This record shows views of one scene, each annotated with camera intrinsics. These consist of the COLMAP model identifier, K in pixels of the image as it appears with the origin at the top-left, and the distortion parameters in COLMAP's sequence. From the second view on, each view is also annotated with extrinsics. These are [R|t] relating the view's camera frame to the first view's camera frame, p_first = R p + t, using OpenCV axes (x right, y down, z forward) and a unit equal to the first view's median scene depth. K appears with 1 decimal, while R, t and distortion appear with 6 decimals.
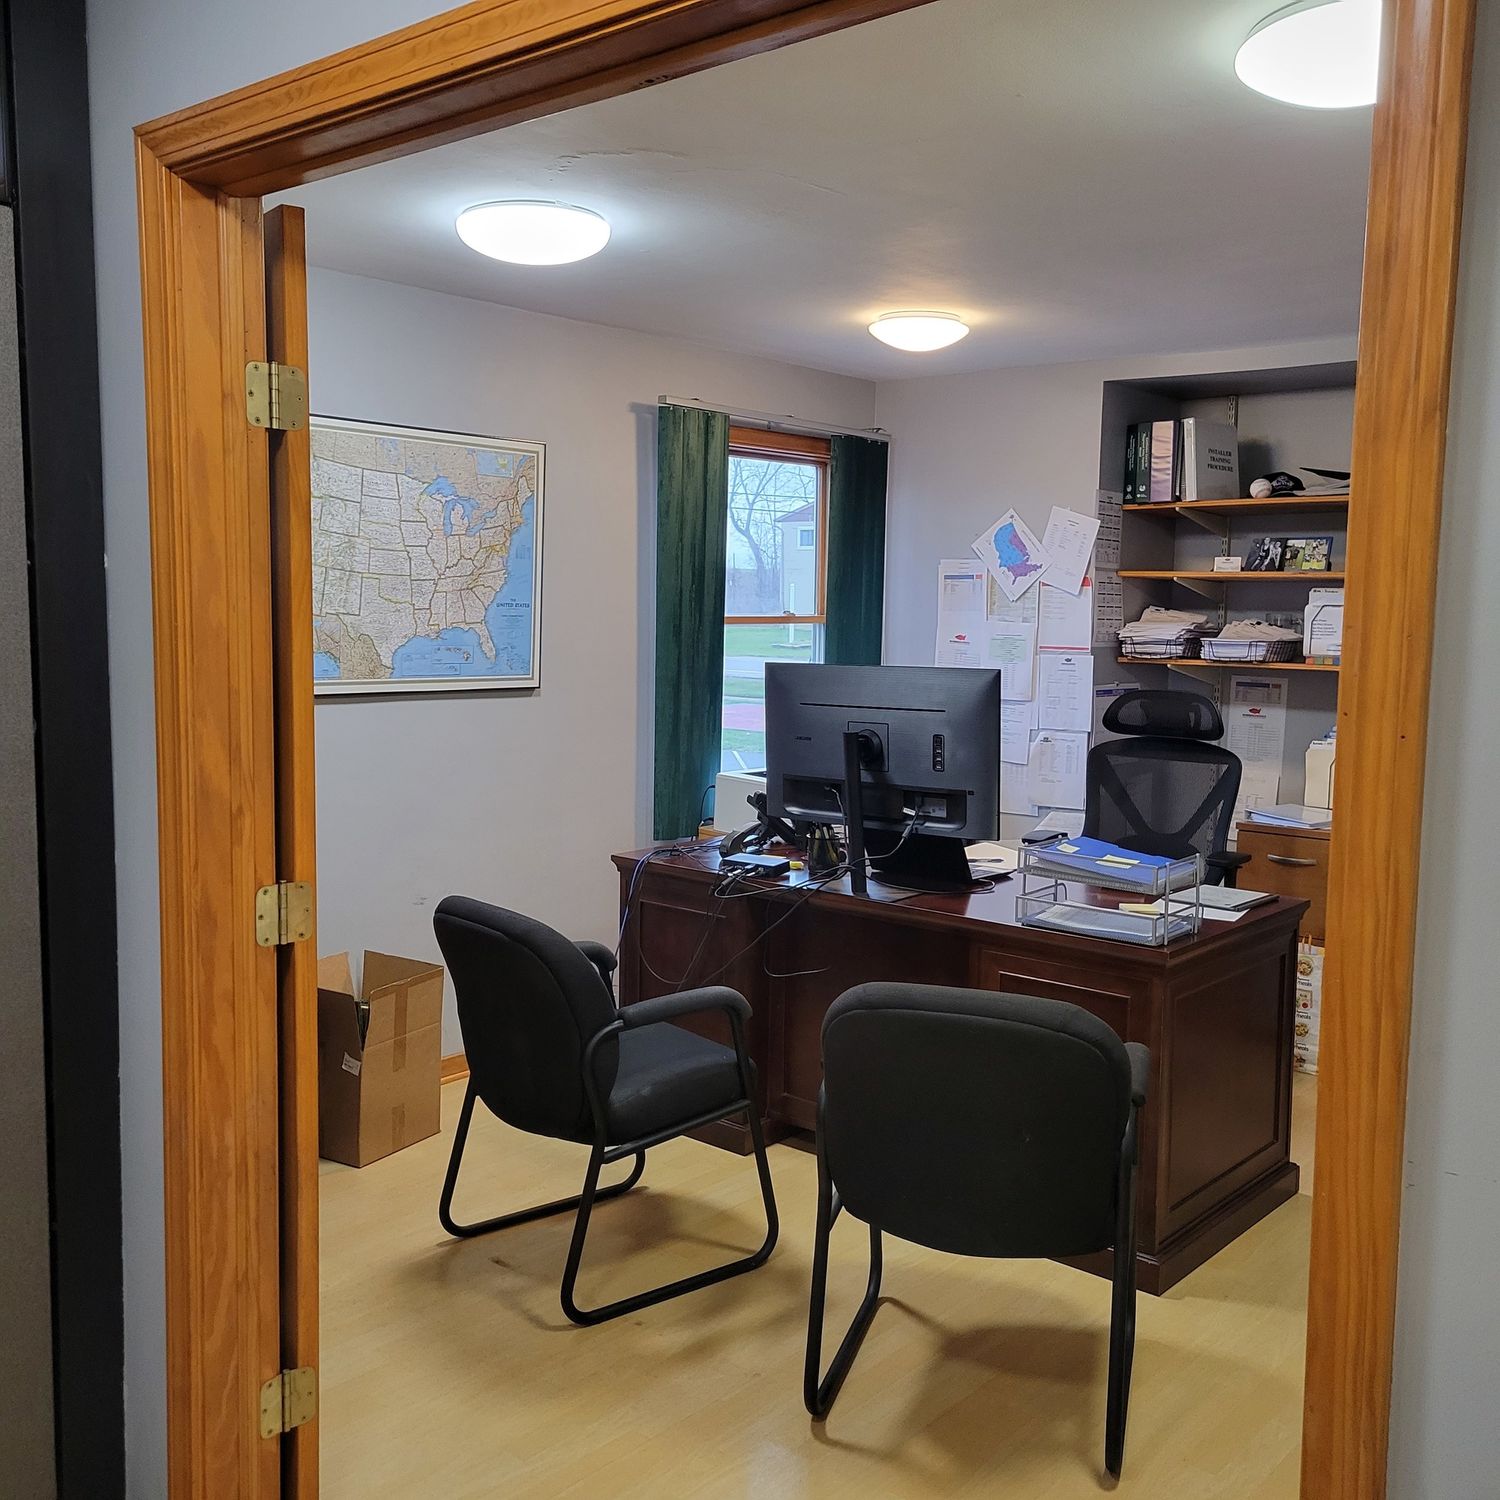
lens RADIAL K [[1496.1, 0, 744.7], [0, 1496.1, 753.8], [0, 0, 1]] dist [0.026208, 0.000000]
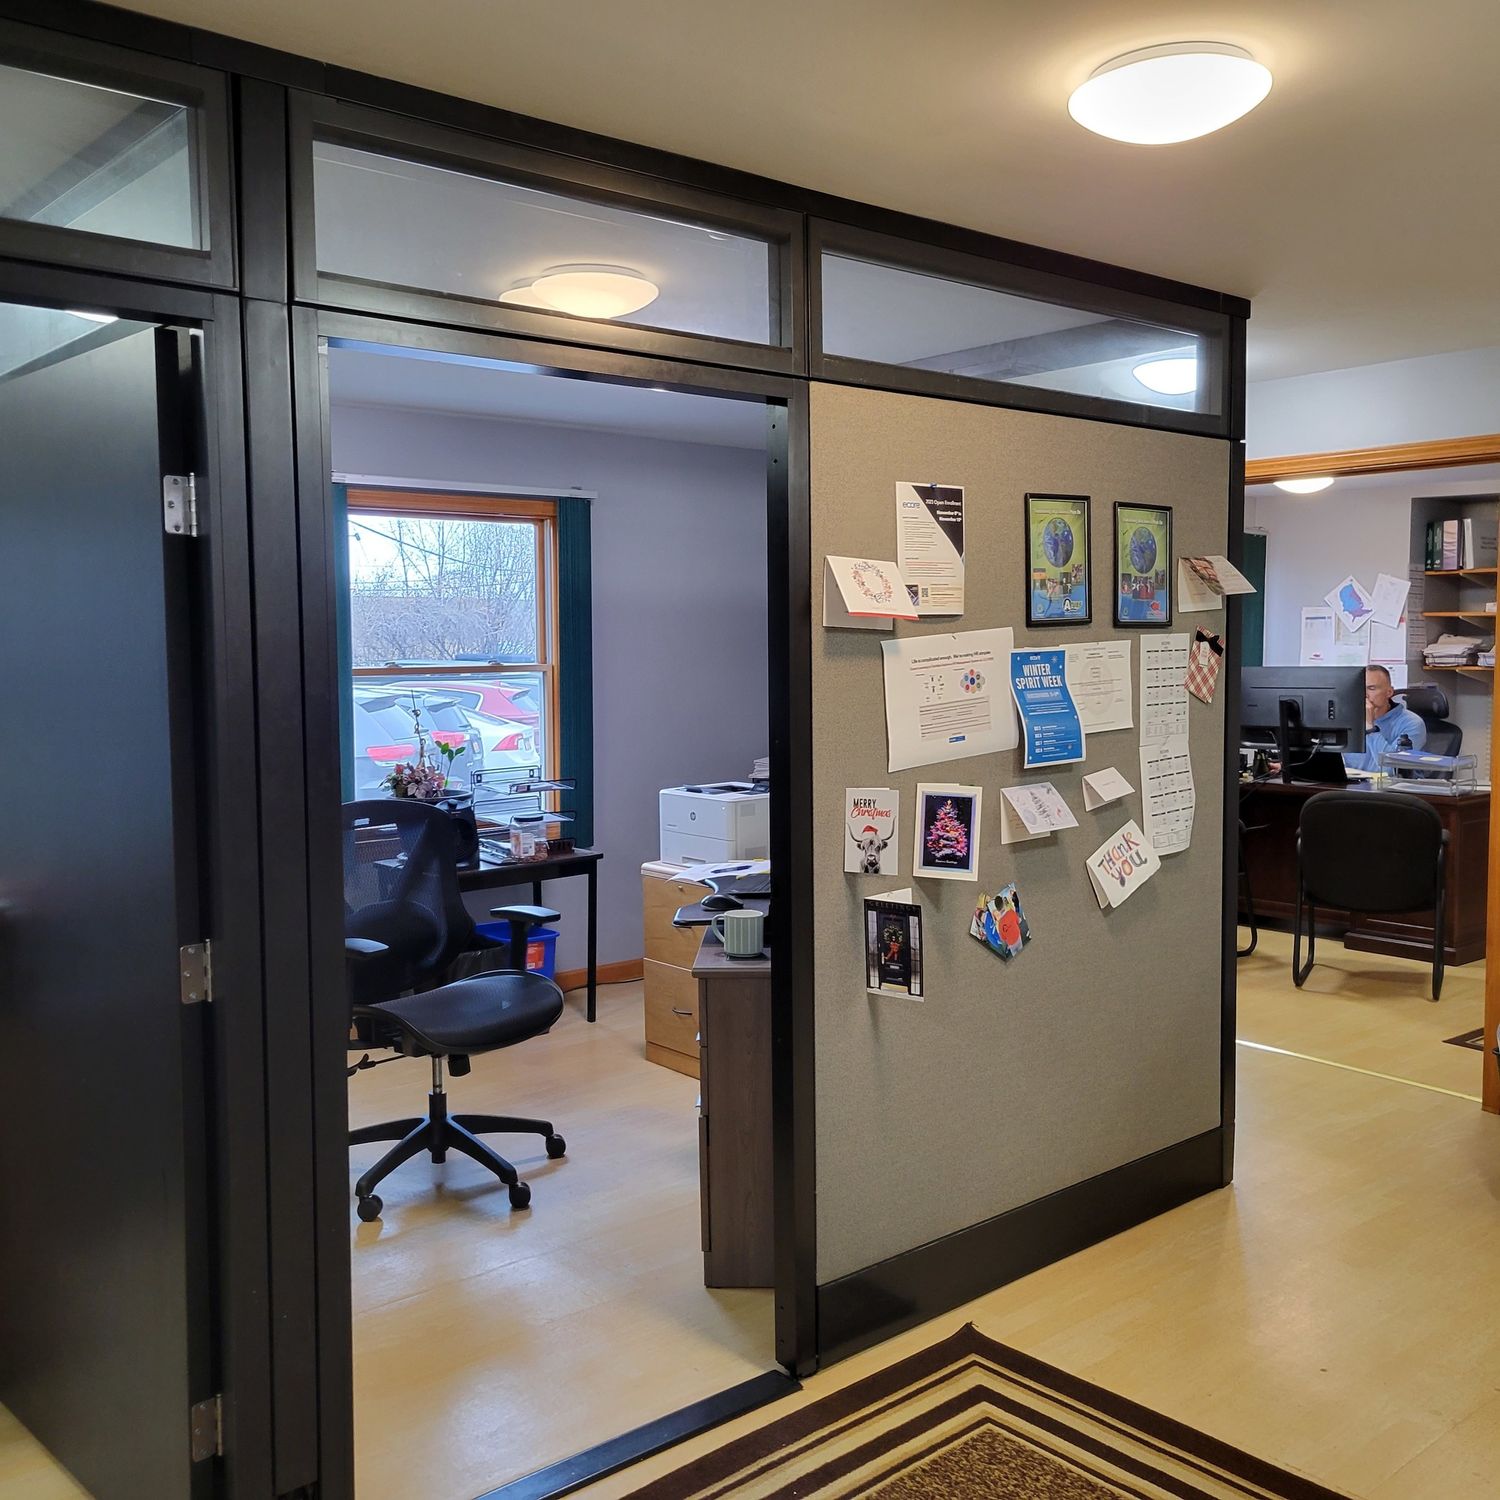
lens RADIAL K [[1496.1, 0, 755.9], [0, 1496.1, 744.5], [0, 0, 1]] dist [0.026208, 0.000000]
pose [[0.986906, -0.006708, -0.161158, -0.203353], [0.001211, 0.999415, -0.034181, 0.075992], [0.161293, 0.033538, 0.986337, -0.723179]]
